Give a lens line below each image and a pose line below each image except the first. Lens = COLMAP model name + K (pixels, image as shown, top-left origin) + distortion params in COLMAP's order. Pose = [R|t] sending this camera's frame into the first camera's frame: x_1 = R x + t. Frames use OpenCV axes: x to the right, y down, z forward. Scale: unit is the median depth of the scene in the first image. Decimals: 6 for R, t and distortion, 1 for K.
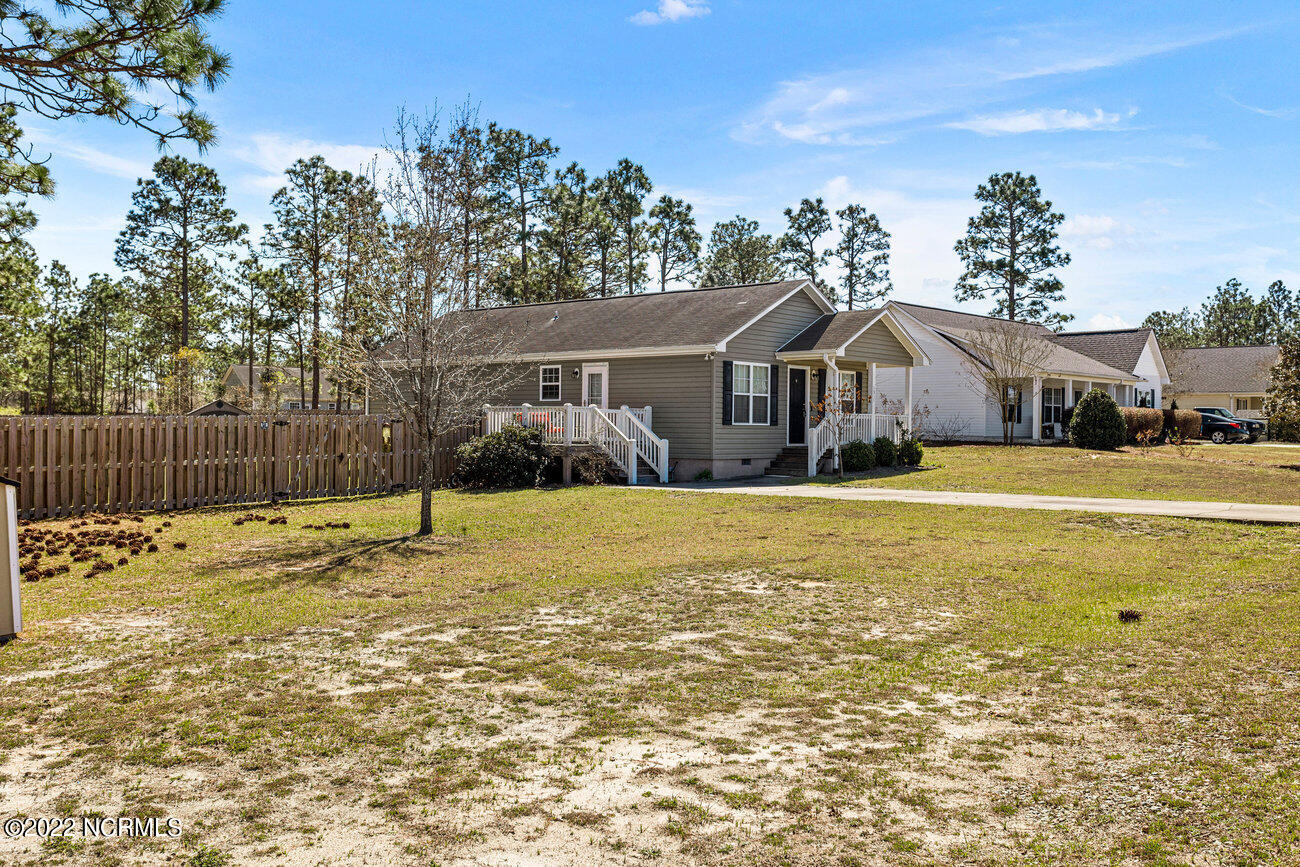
lens RADIAL K [[1134.9, 0, 650.0], [0, 1134.9, 433.5], [0, 0, 1]] dist [0.001650, 0.002390]
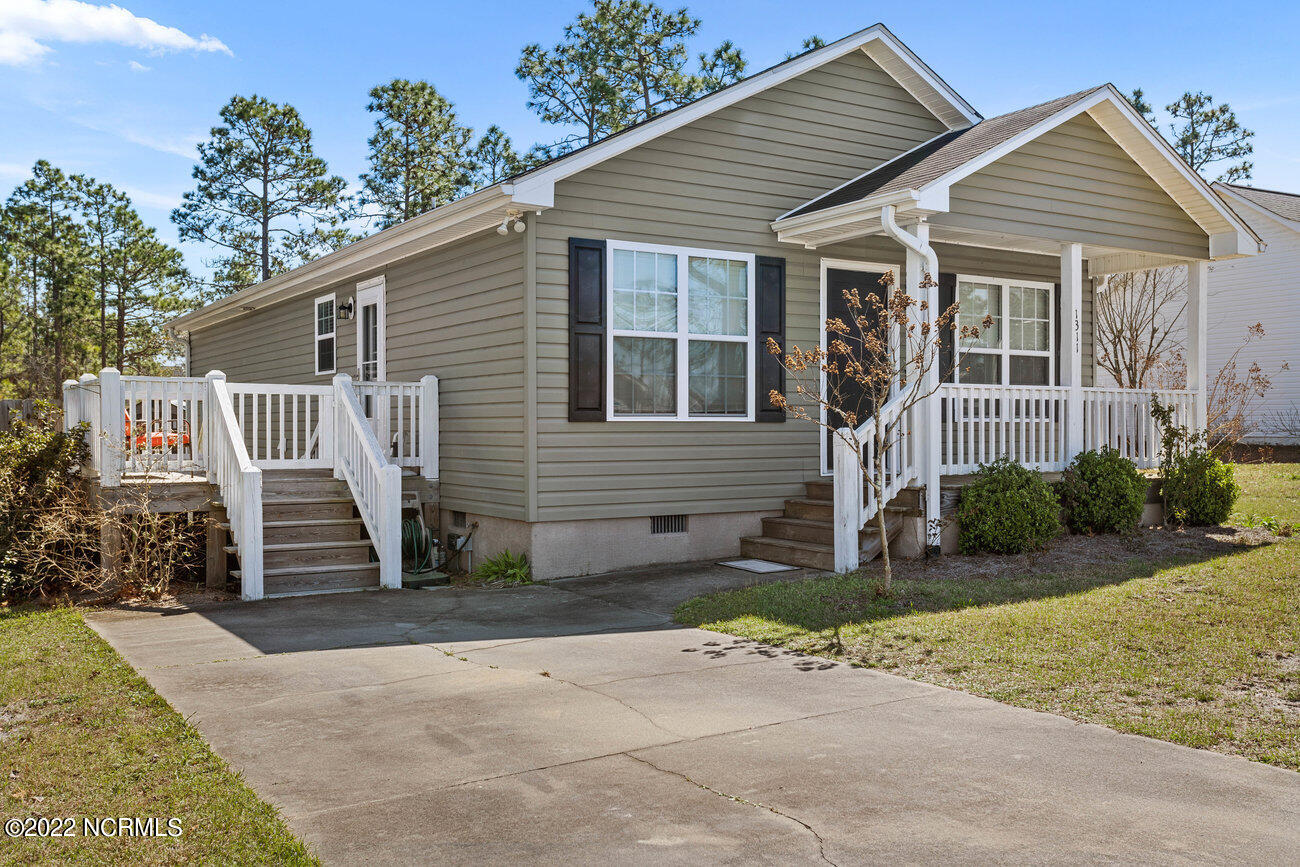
lens RADIAL K [[1164.5, 0, 650.0], [0, 1164.5, 433.5], [0, 0, 1]] dist [0.006917, 0.003890]
pose [[0.956577, -0.010761, -0.291282, 0.094351], [0.010096, 0.999942, -0.003784, -0.001140], [0.291305, 0.000679, 0.956630, 0.326565]]
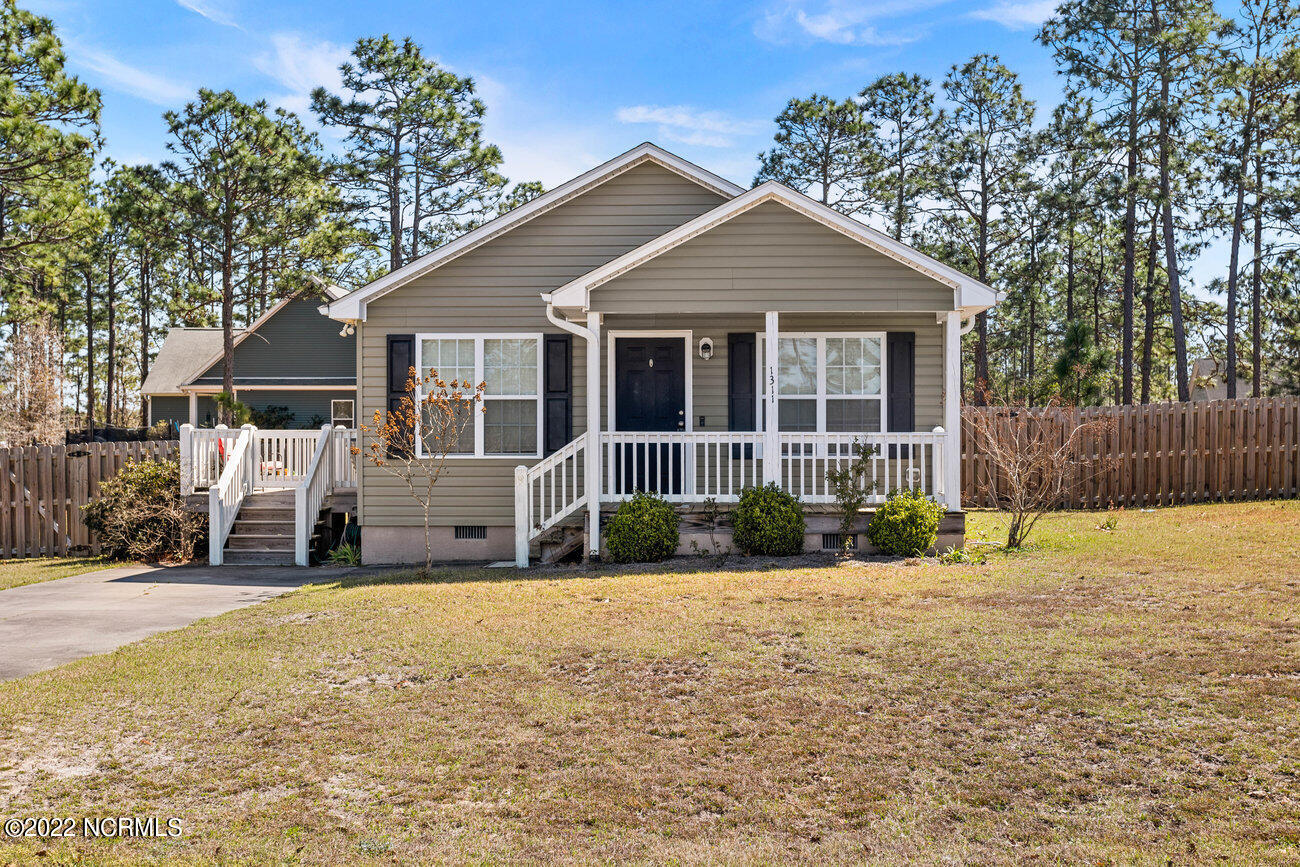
lens RADIAL K [[1490.0, 0, 650.0], [0, 1490.0, 433.5], [0, 0, 1]] dist [0.044609, 0.005798]
pose [[0.608976, -0.011871, -0.793100, 0.332116], [0.001811, 0.999906, -0.013576, -0.004761], [0.793186, 0.006831, 0.608941, 0.334516]]
